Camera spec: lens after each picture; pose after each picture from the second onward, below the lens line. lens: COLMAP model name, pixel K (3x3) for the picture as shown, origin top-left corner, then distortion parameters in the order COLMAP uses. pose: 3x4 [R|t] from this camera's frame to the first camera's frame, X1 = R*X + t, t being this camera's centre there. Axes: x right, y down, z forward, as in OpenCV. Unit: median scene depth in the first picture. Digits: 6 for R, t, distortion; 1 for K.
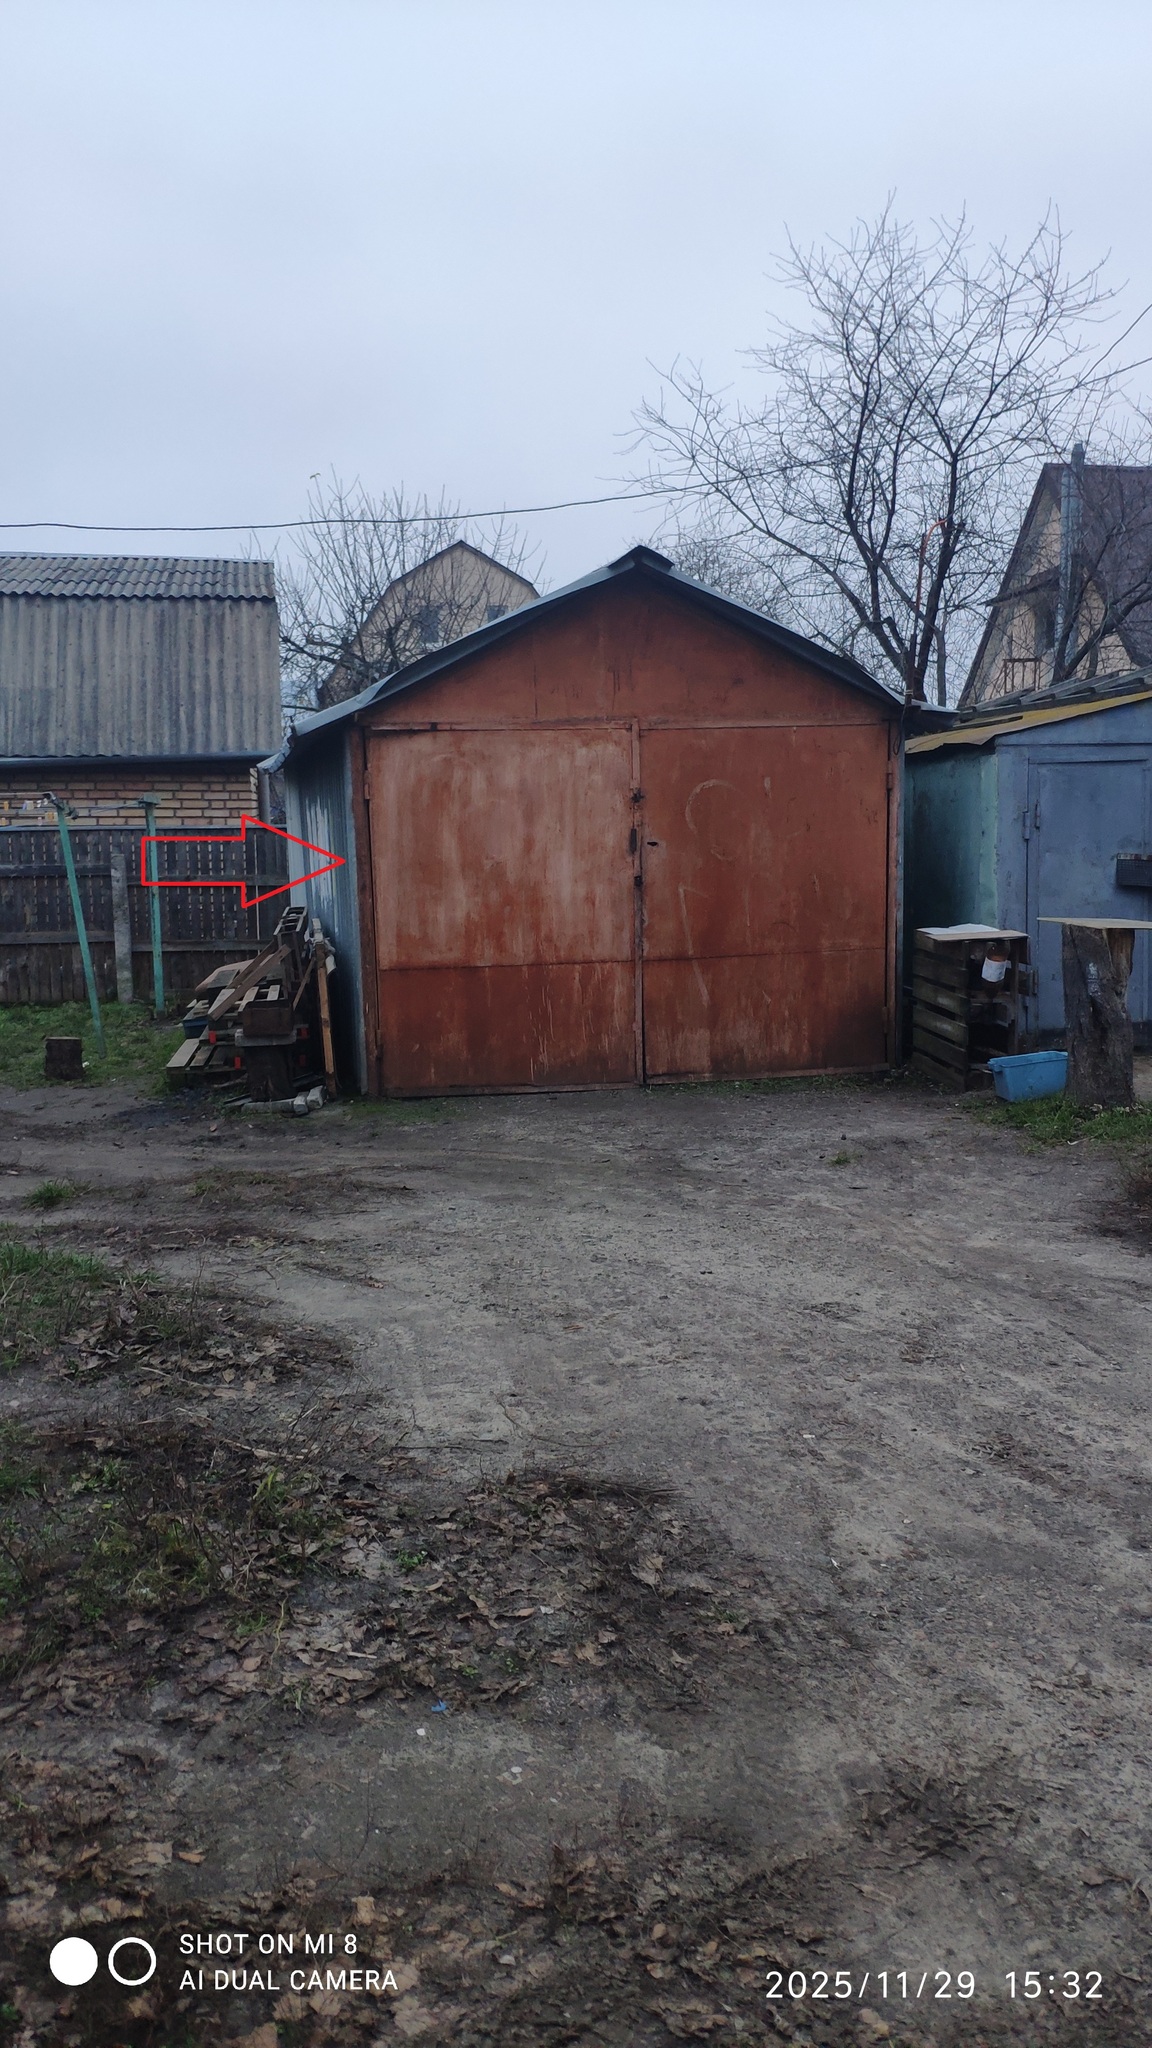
lens RADIAL K [[1577.9, 0, 578.1], [0, 1577.9, 1073.6], [0, 0, 1]] dist [0.095200, -0.294462]
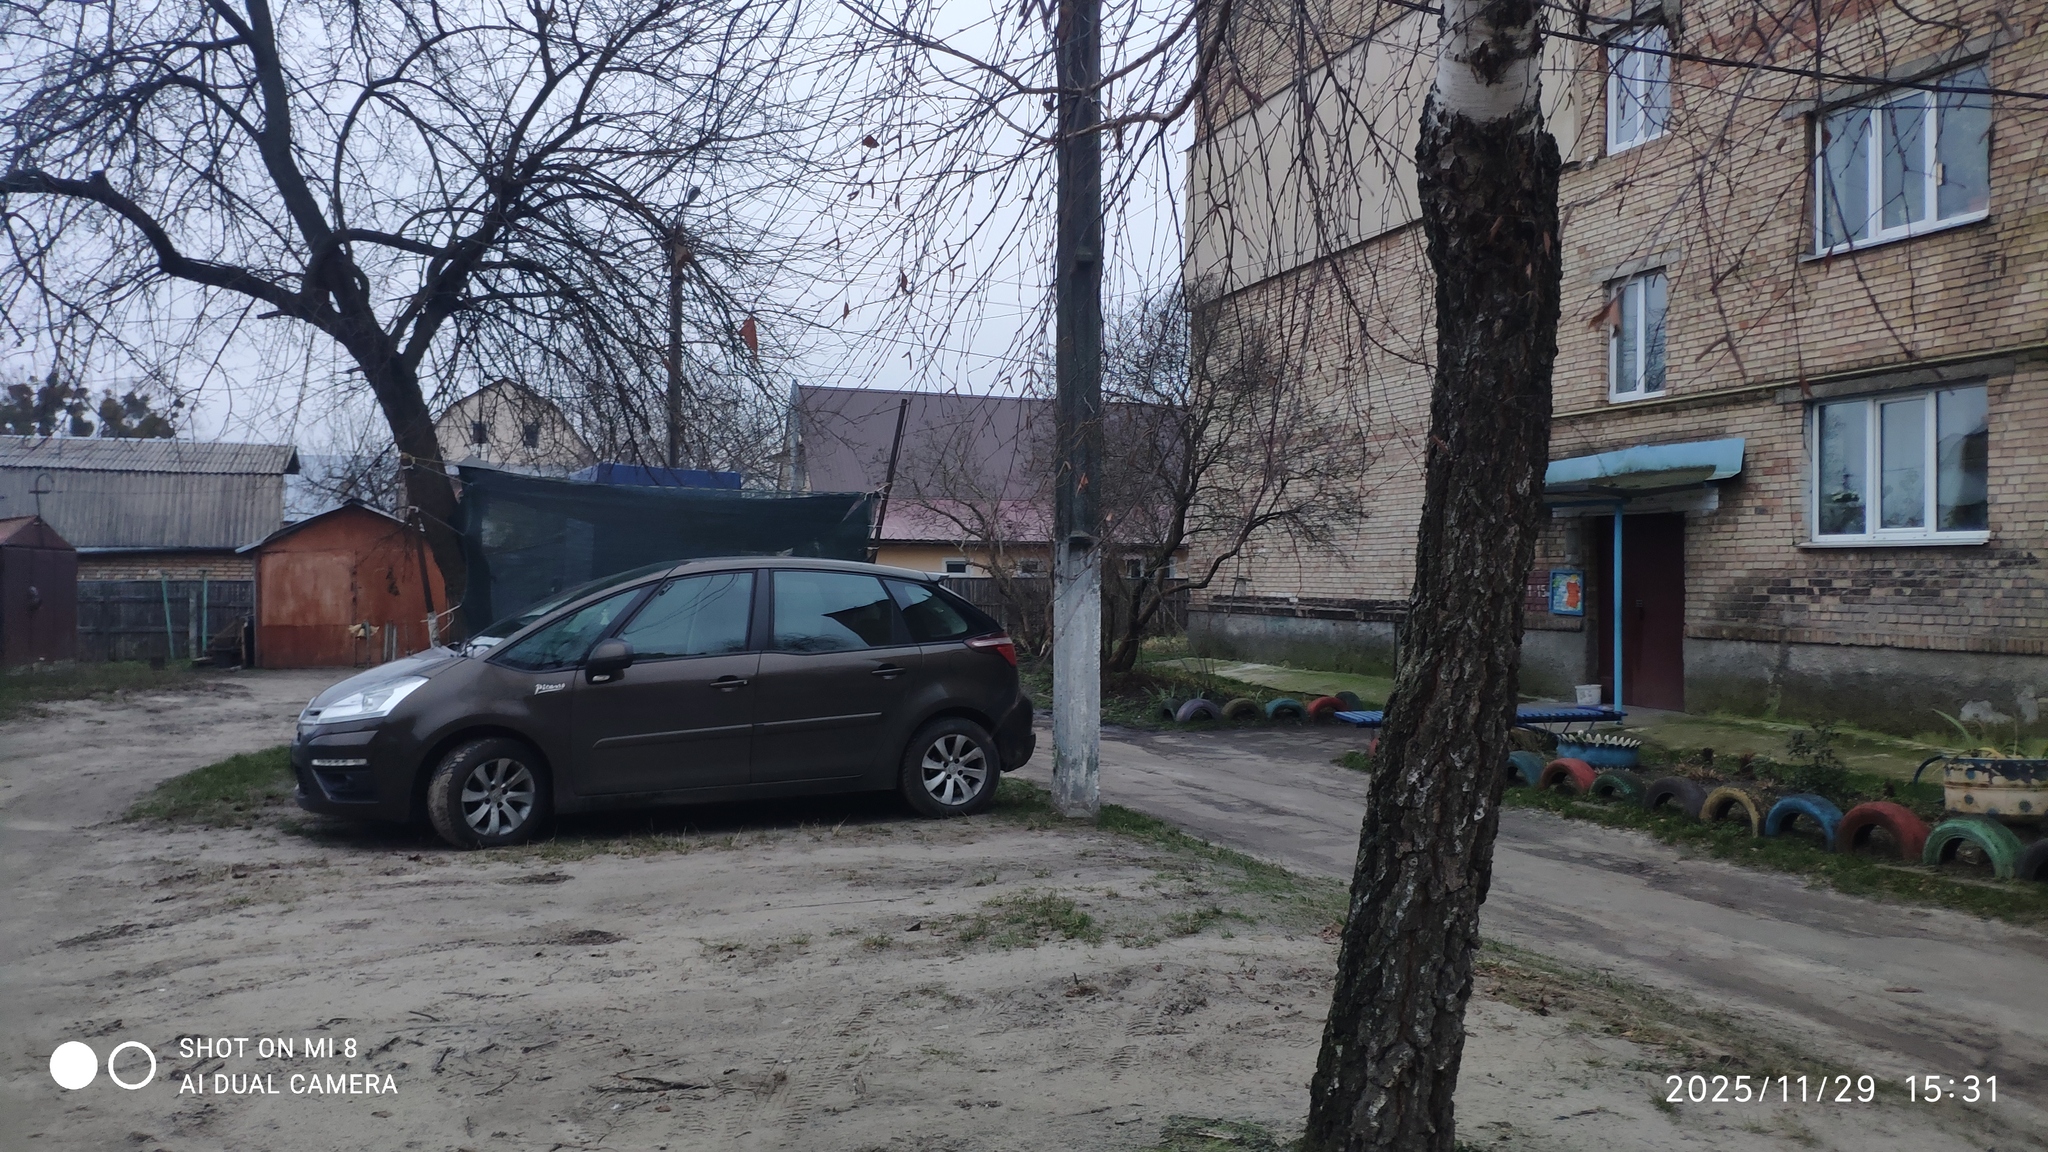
lens RADIAL K [[1577.9, 0, 1024.0], [0, 1577.9, 576.0], [0, 0, 1]] dist [0.095200, -0.294462]
pose [[0.986125, 0.008538, 0.165785, 0.818469], [0.017215, 0.988032, -0.153287, 0.333940], [-0.165109, 0.154014, 0.974176, -2.262984]]
